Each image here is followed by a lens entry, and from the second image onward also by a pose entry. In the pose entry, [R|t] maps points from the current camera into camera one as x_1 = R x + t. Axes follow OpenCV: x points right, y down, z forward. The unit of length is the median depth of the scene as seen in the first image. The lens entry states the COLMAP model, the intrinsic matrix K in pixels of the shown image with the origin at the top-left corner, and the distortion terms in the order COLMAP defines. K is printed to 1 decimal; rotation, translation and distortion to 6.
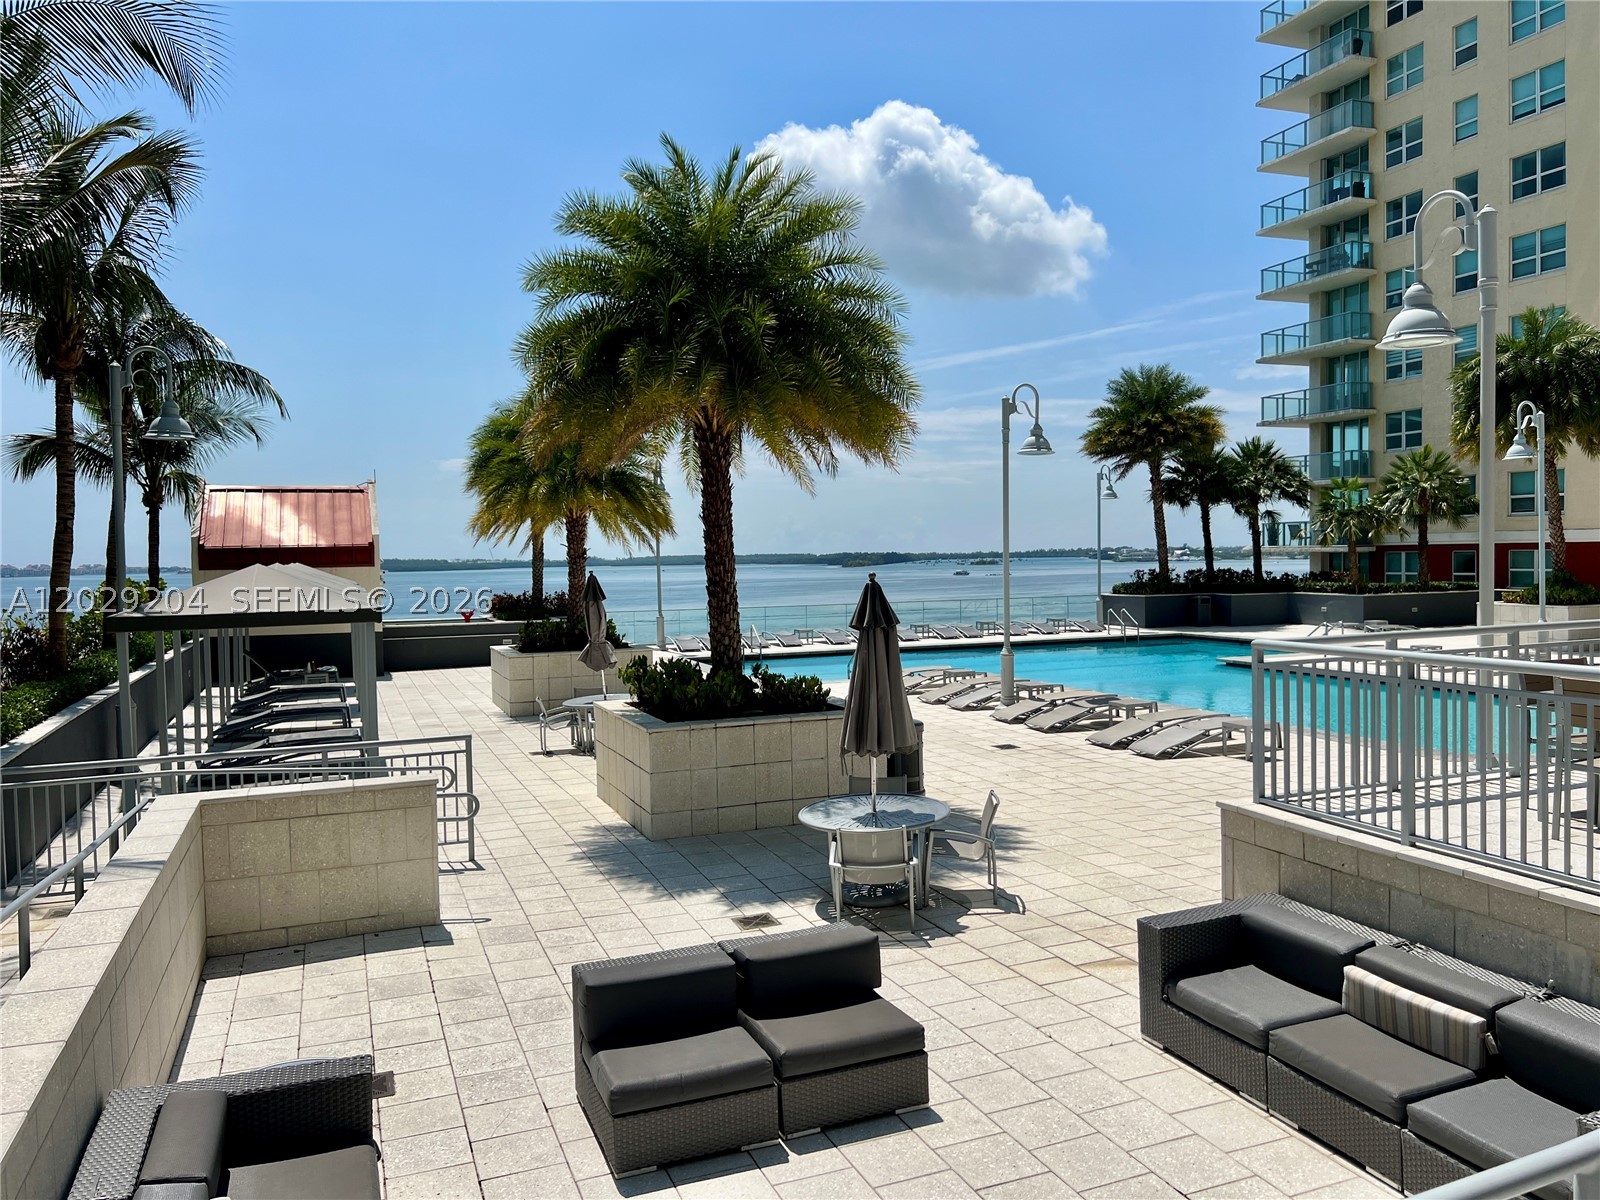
lens RADIAL K [[1203.0, 0, 815.8], [0, 1203.0, 600.0], [0, 0, 1]] dist [0.049494, -0.049882]
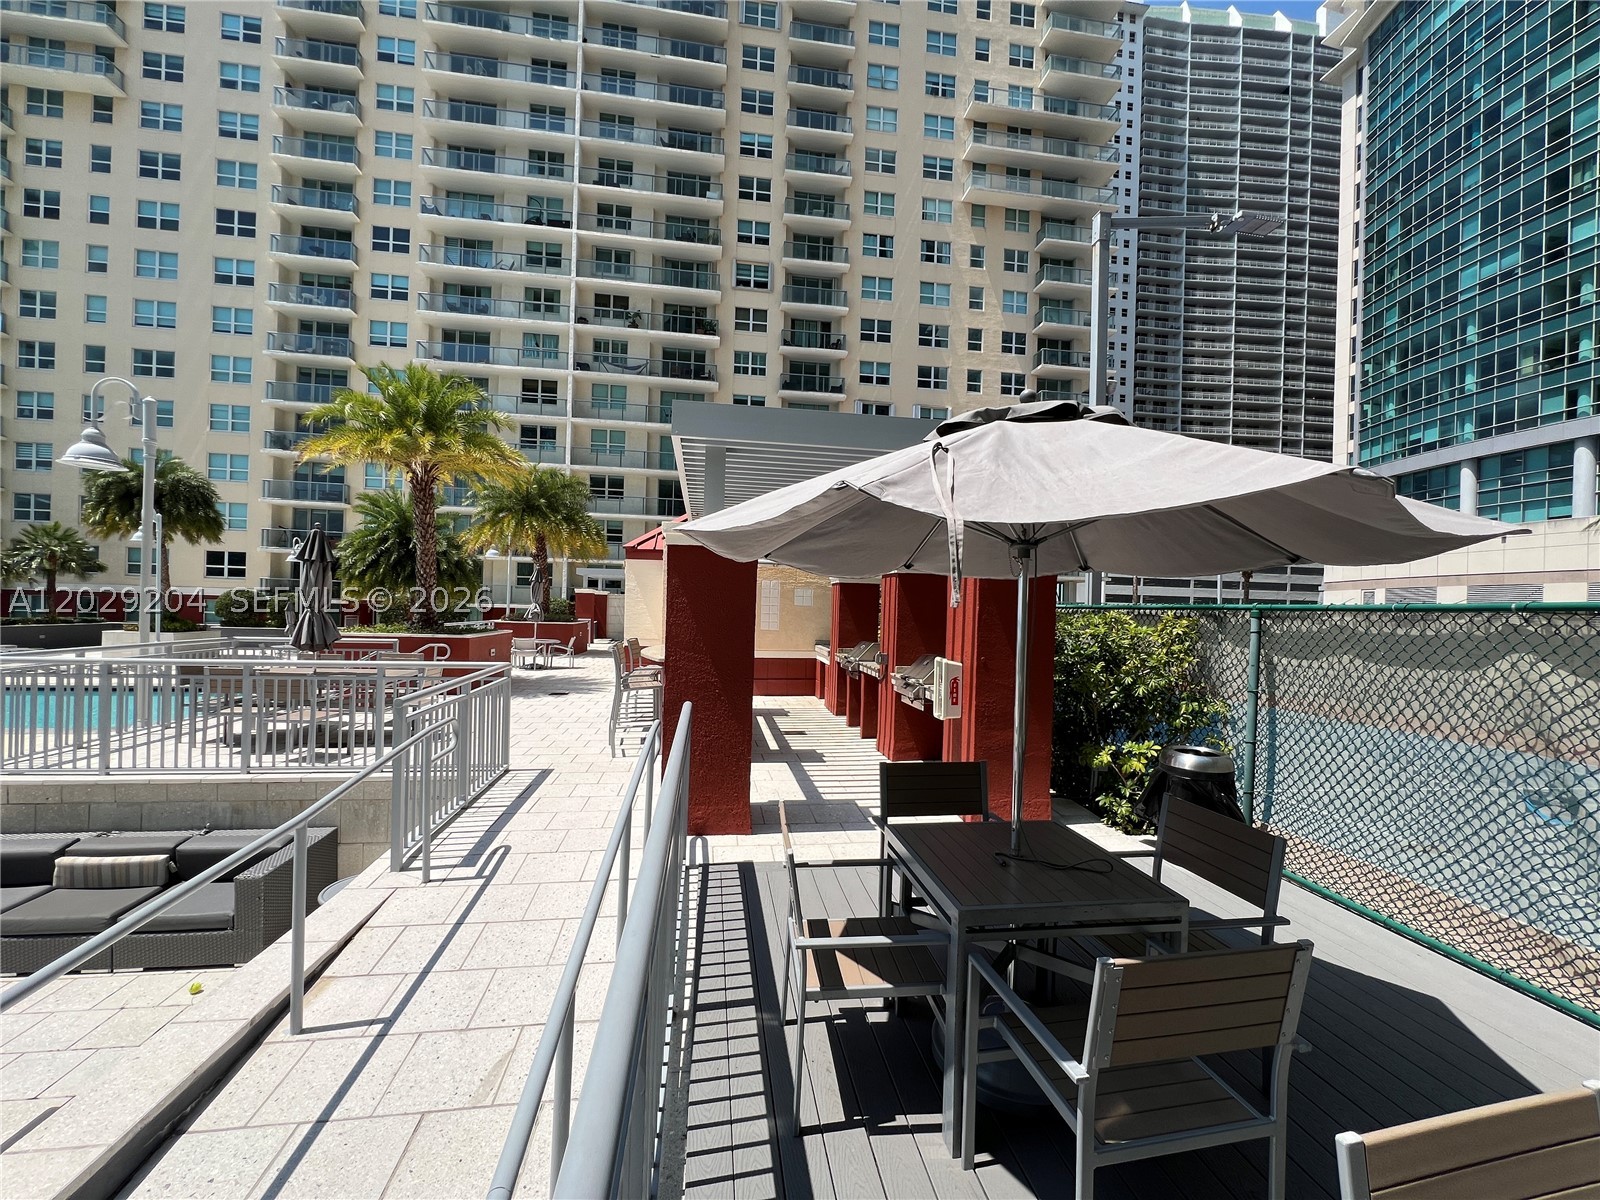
lens RADIAL K [[639.3, 0, 797.9], [0, 639.3, 608.3], [0, 0, 1]] dist [-0.002578, 0.000640]
pose [[0.230187, 0.026846, 0.972776, -0.043787], [0.005345, 0.999569, -0.028850, 0.001362], [-0.973132, 0.011840, 0.229945, -0.036632]]
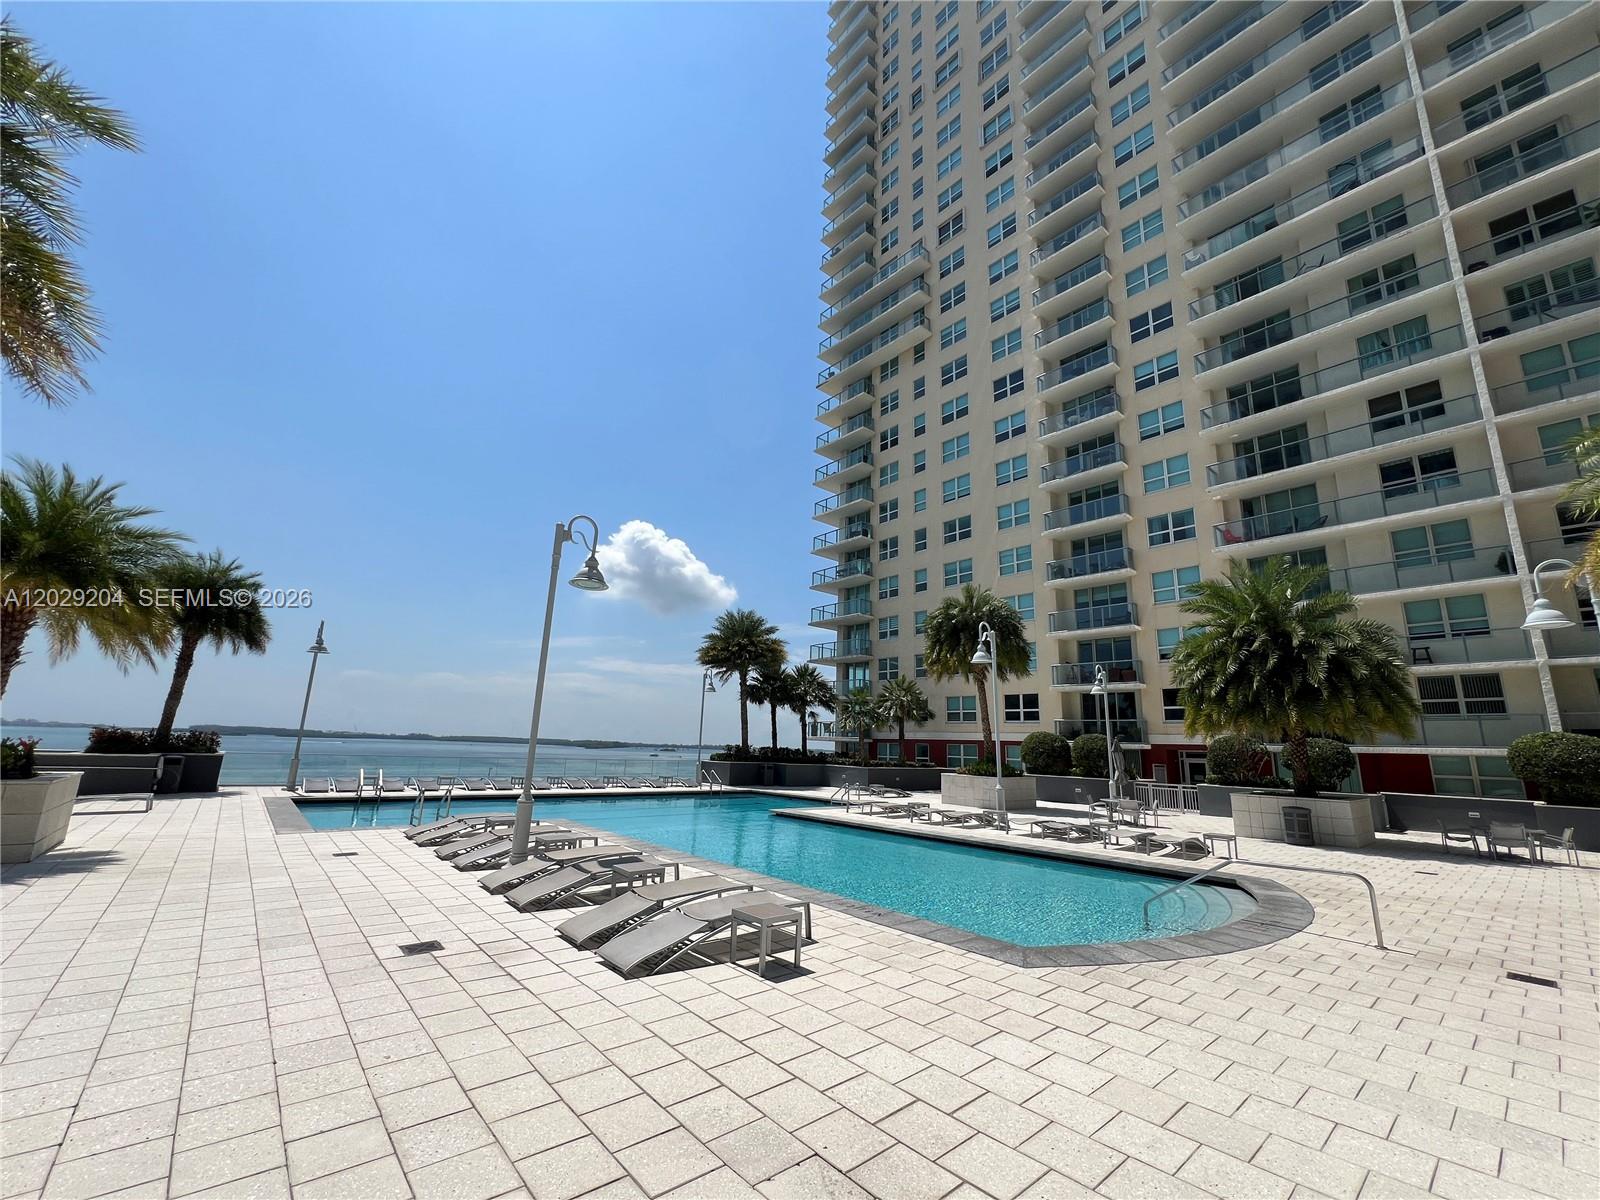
lens RADIAL K [[639.3, 0, 799.7], [0, 639.3, 606.8], [0, 0, 1]] dist [-0.002578, 0.000640]
pose [[0.942227, 0.121026, 0.312348, 0.176865], [-0.038708, 0.965542, -0.257354, 0.019372], [-0.332731, 0.230395, 0.914444, 0.458907]]
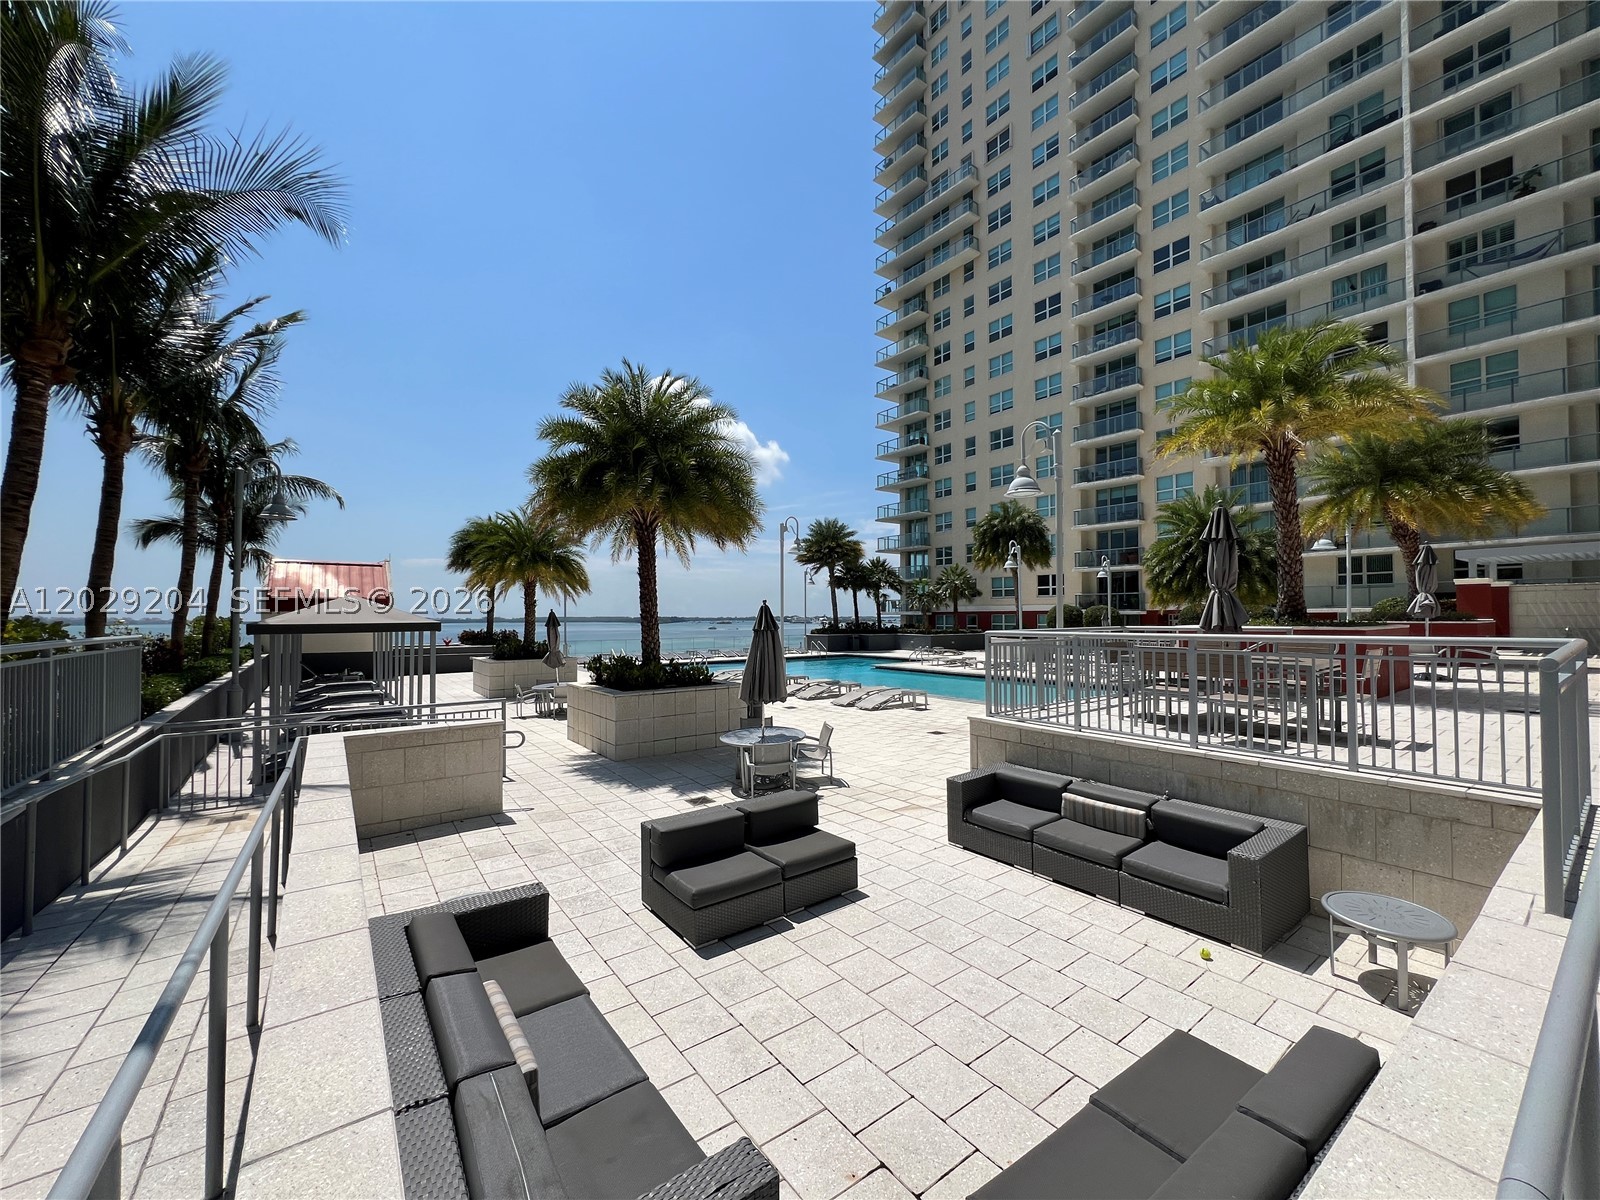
lens RADIAL K [[639.3, 0, 798.6], [0, 639.3, 607.5], [0, 0, 1]] dist [-0.002578, 0.000640]
pose [[0.967375, 0.017300, 0.252756, -0.064114], [-0.003317, 0.998445, -0.055643, 0.018371], [-0.253326, 0.052989, 0.965929, 0.032214]]
